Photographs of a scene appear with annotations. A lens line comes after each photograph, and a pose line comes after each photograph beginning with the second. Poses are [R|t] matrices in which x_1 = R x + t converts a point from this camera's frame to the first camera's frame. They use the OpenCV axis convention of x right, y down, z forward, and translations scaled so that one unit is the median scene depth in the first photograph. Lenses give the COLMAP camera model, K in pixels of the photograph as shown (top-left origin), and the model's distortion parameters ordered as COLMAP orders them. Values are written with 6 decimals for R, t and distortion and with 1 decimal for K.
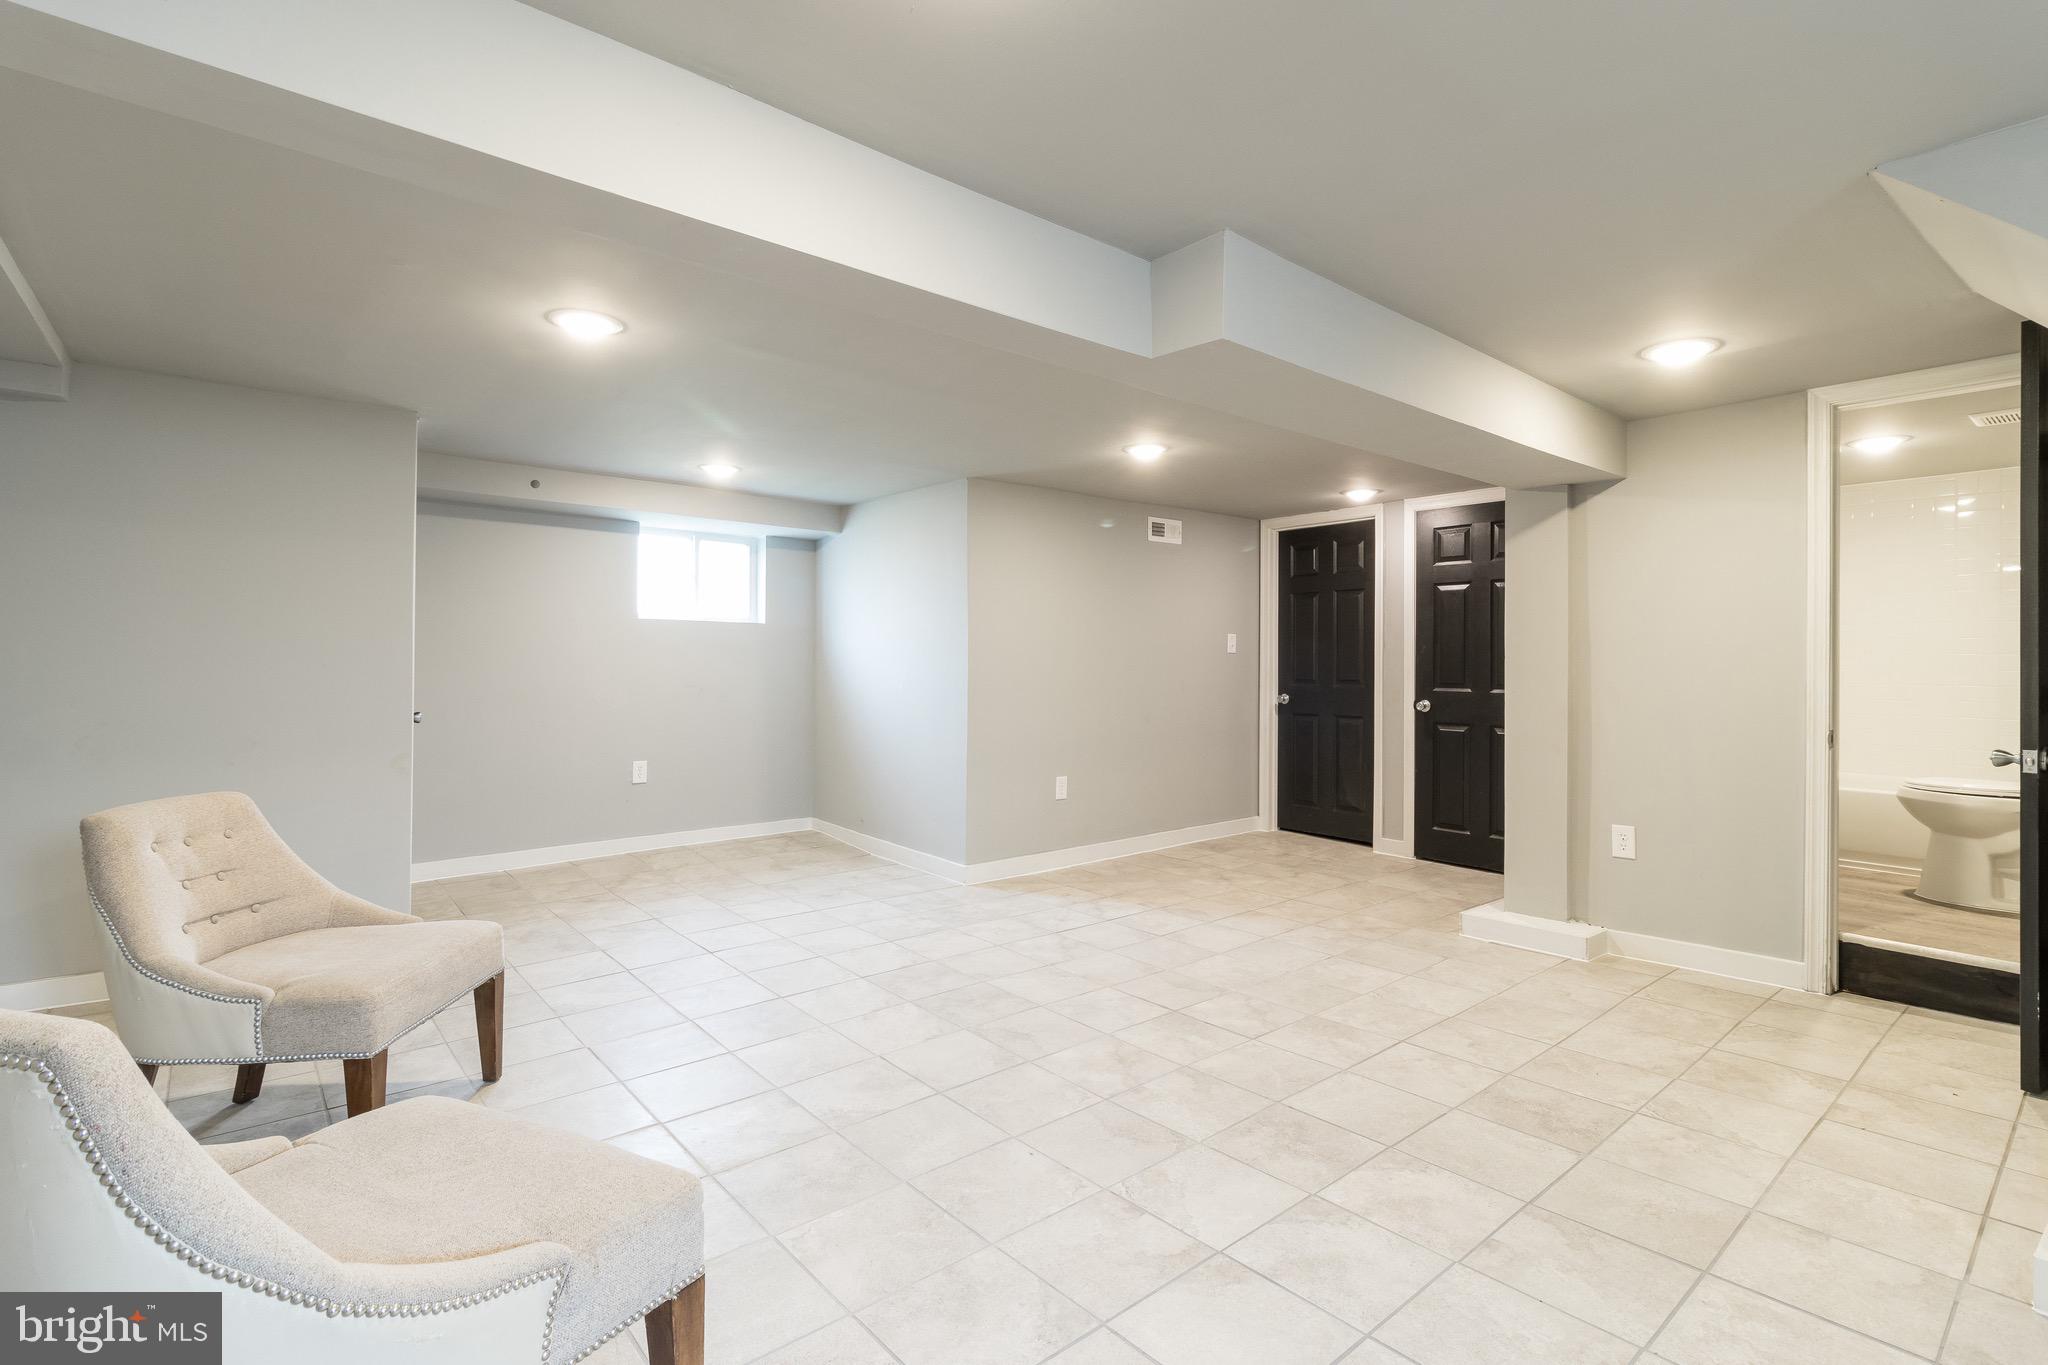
lens RADIAL K [[940.4, 0, 1040.6], [0, 940.4, 665.1], [0, 0, 1]] dist [0.000741, 0.000146]
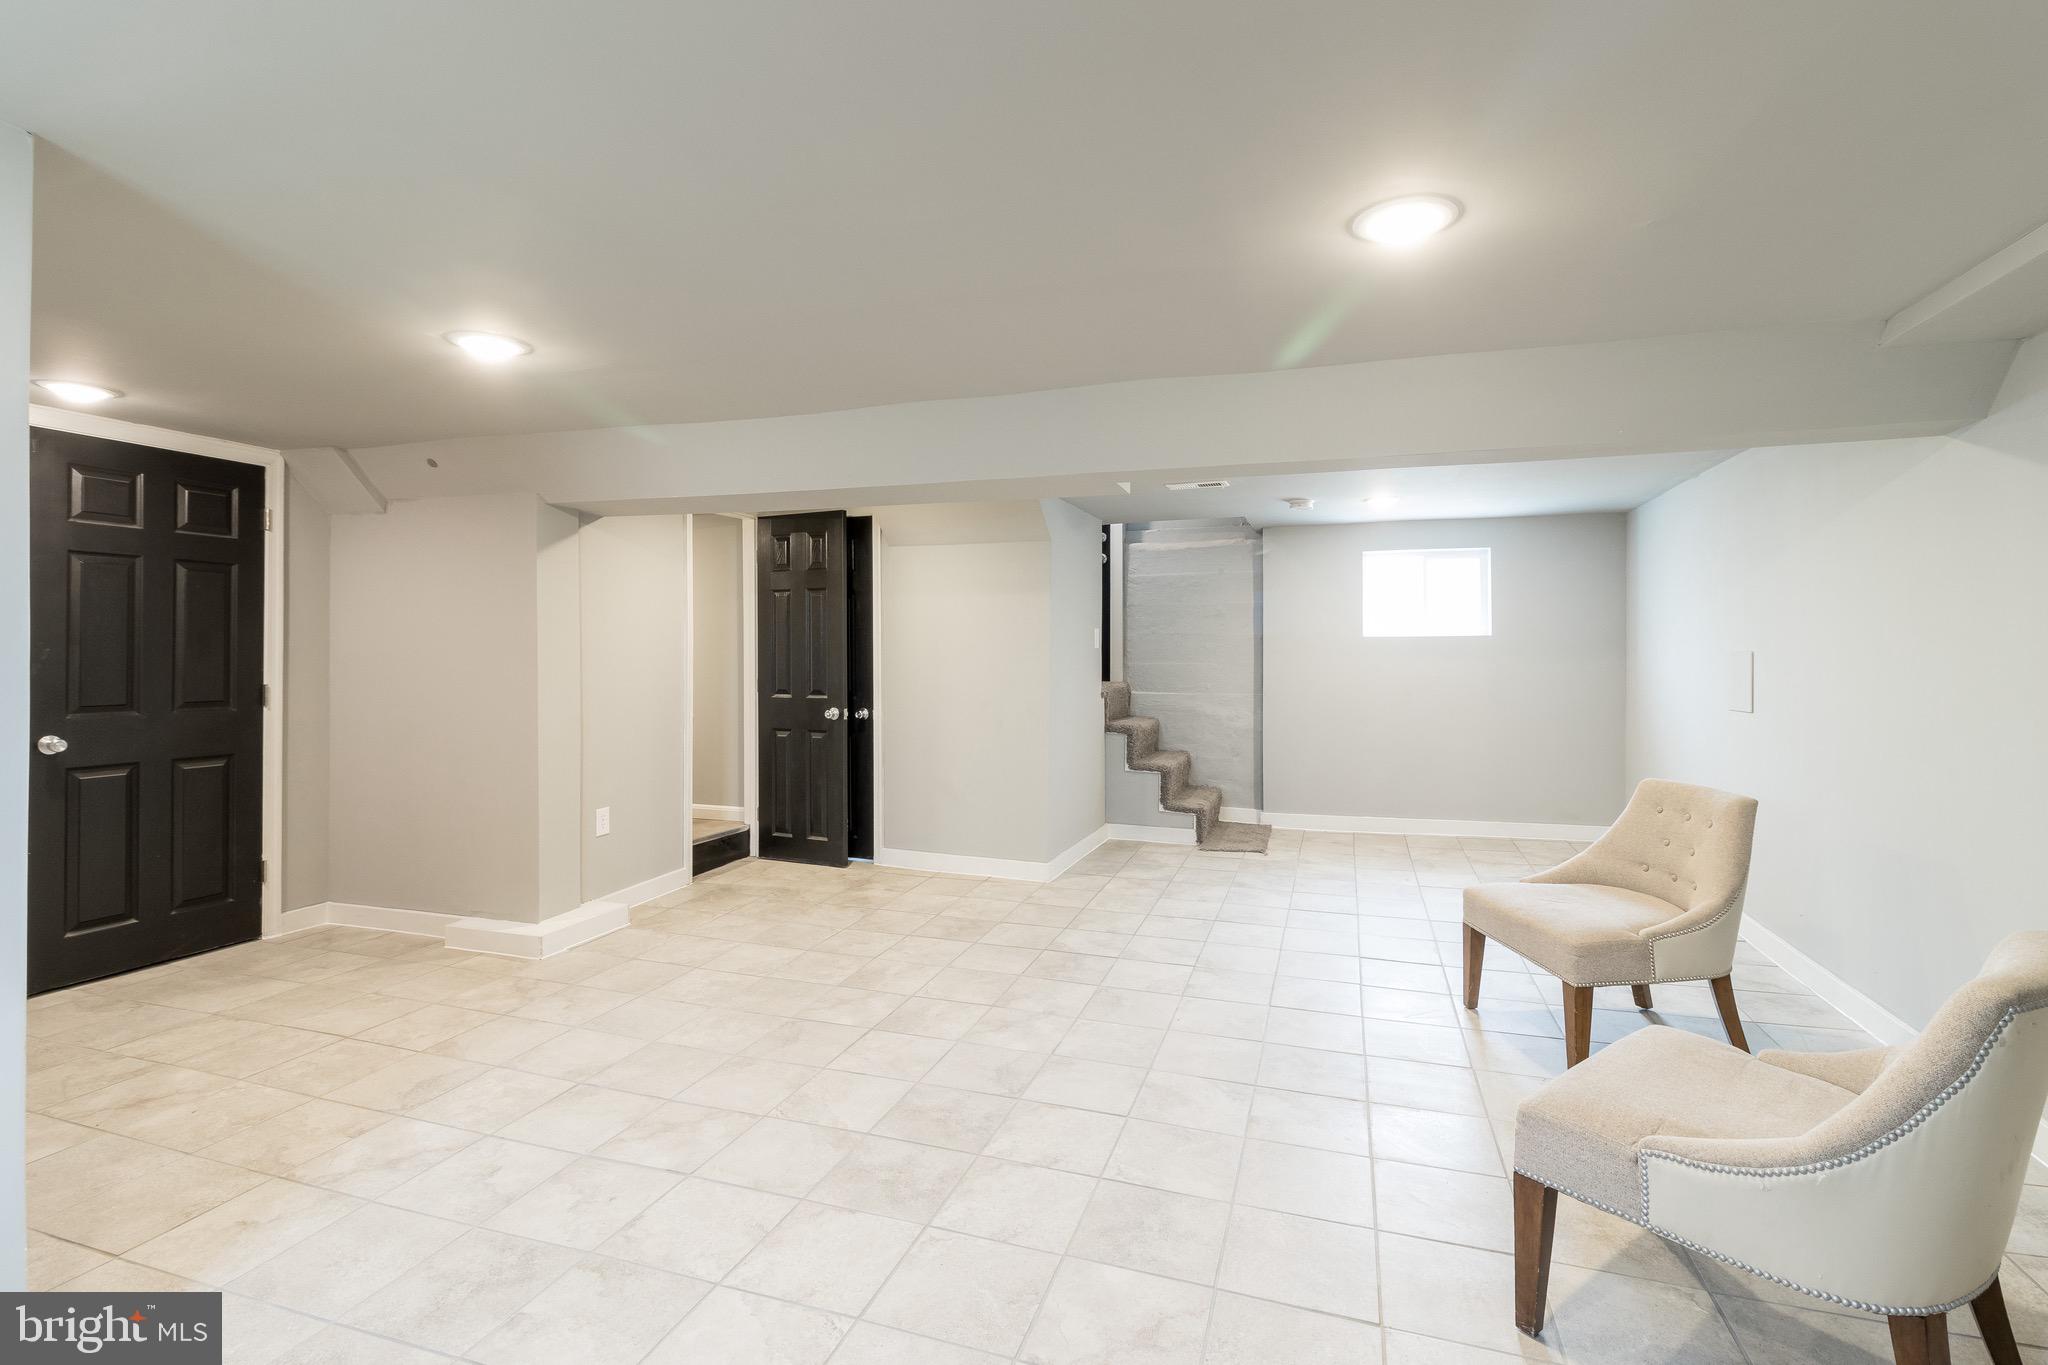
lens RADIAL K [[940.4, 0, 1041.0], [0, 940.4, 669.2], [0, 0, 1]] dist [0.000741, 0.000146]
pose [[-0.511208, -0.022806, 0.859154, -0.825303], [-0.001424, 0.999669, 0.025689, -0.040967], [-0.859456, 0.011909, -0.511071, 1.397464]]
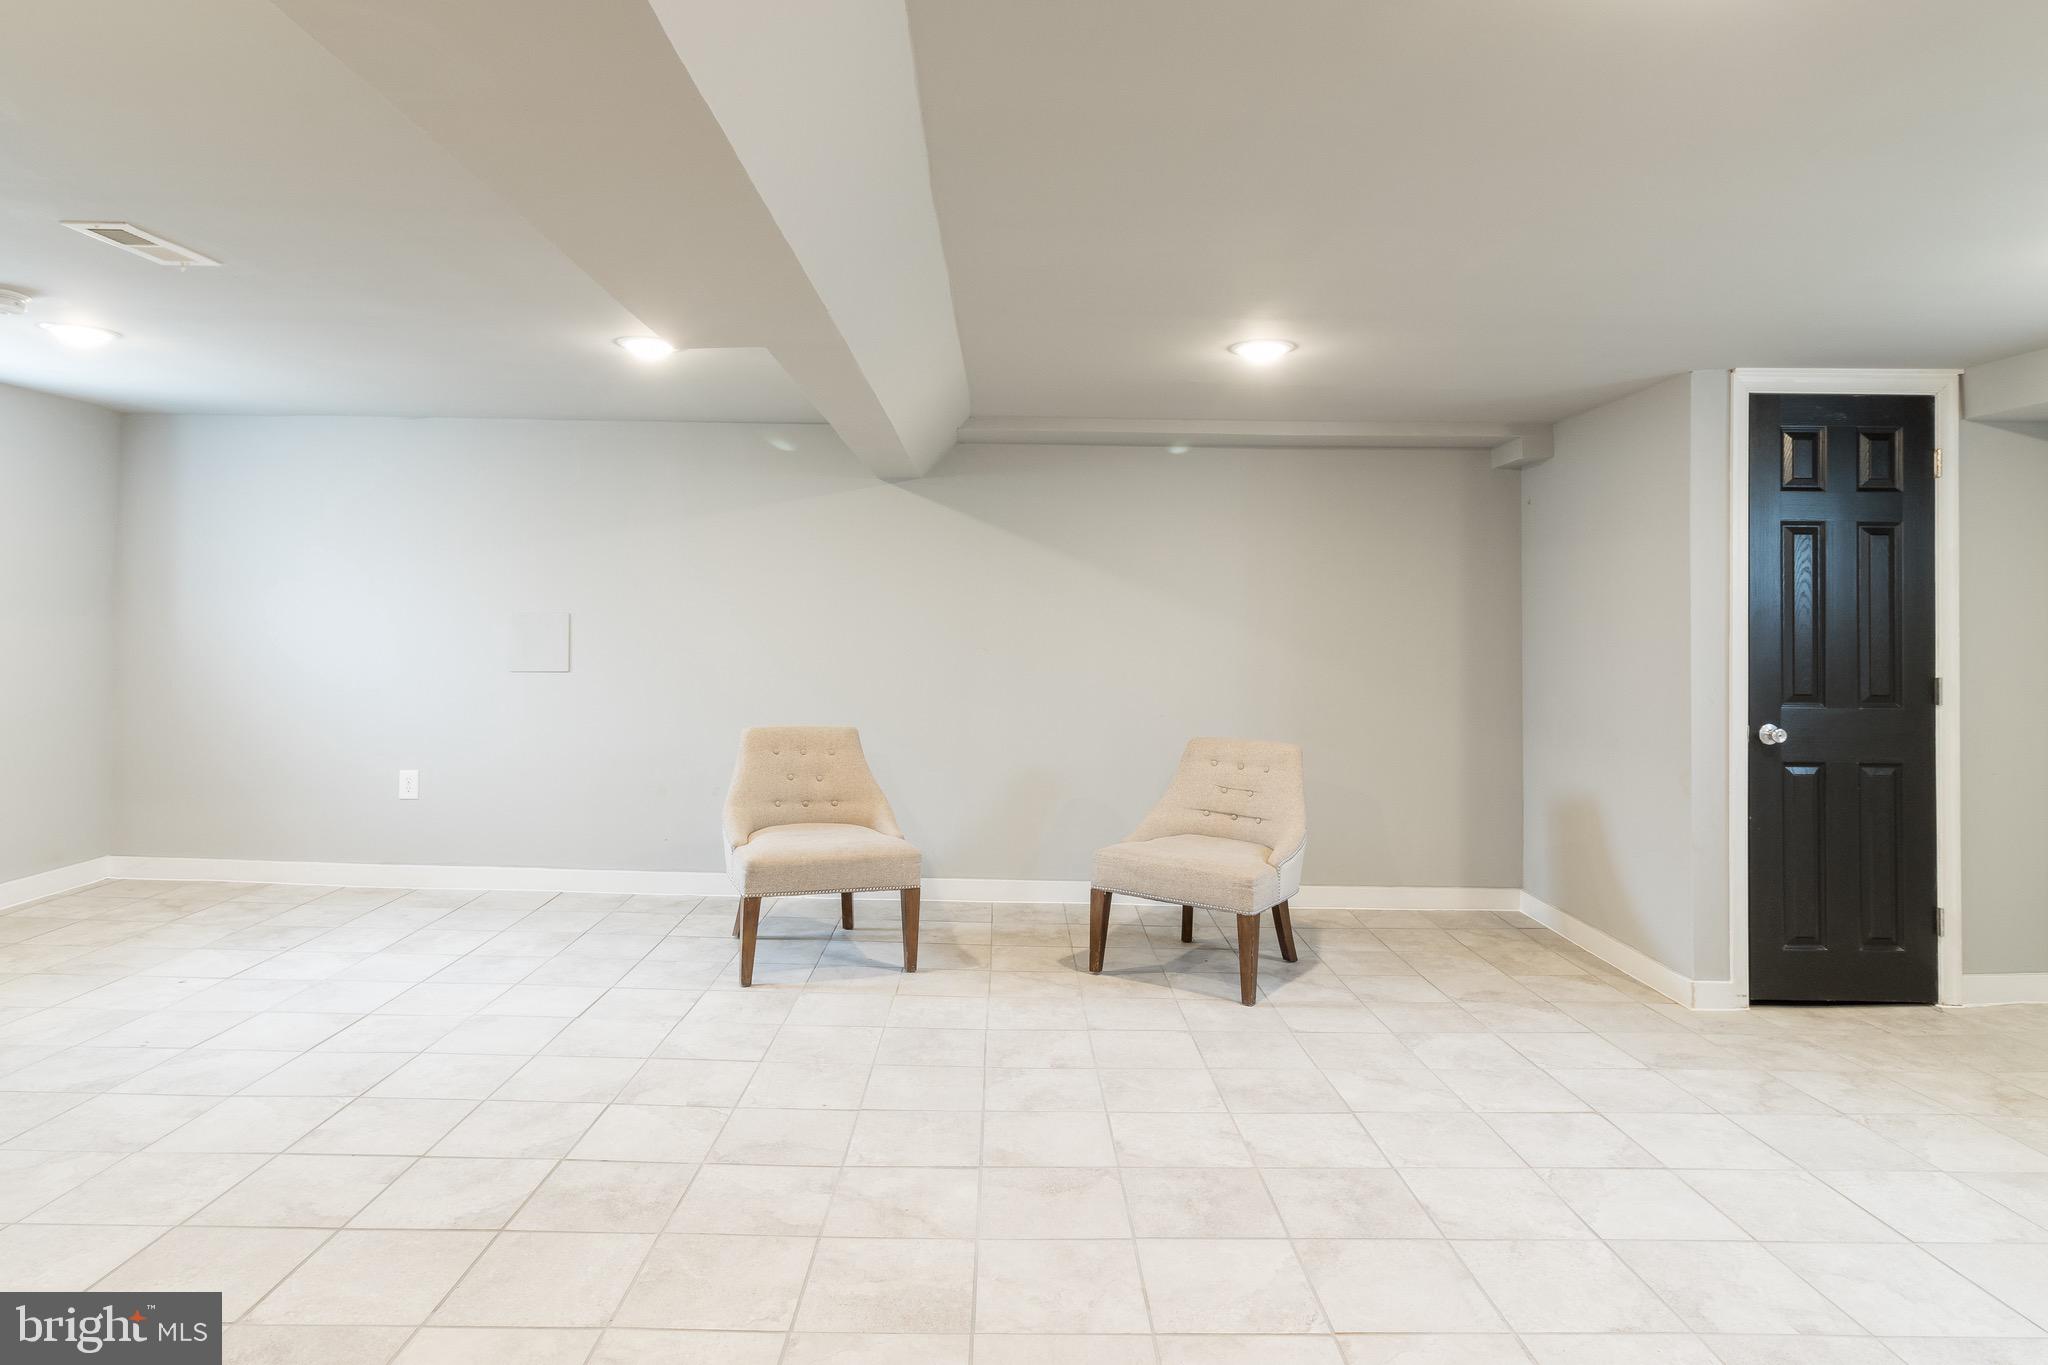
lens RADIAL K [[1191.8, 0, 987.1], [0, 1191.8, 629.8], [0, 0, 1]] dist [0.005817, 0.002205]
pose [[-0.660133, -0.016914, -0.750958, 0.654241], [-0.018608, 0.999808, -0.006162, -0.012072], [0.750918, 0.009906, -0.660321, 1.480964]]
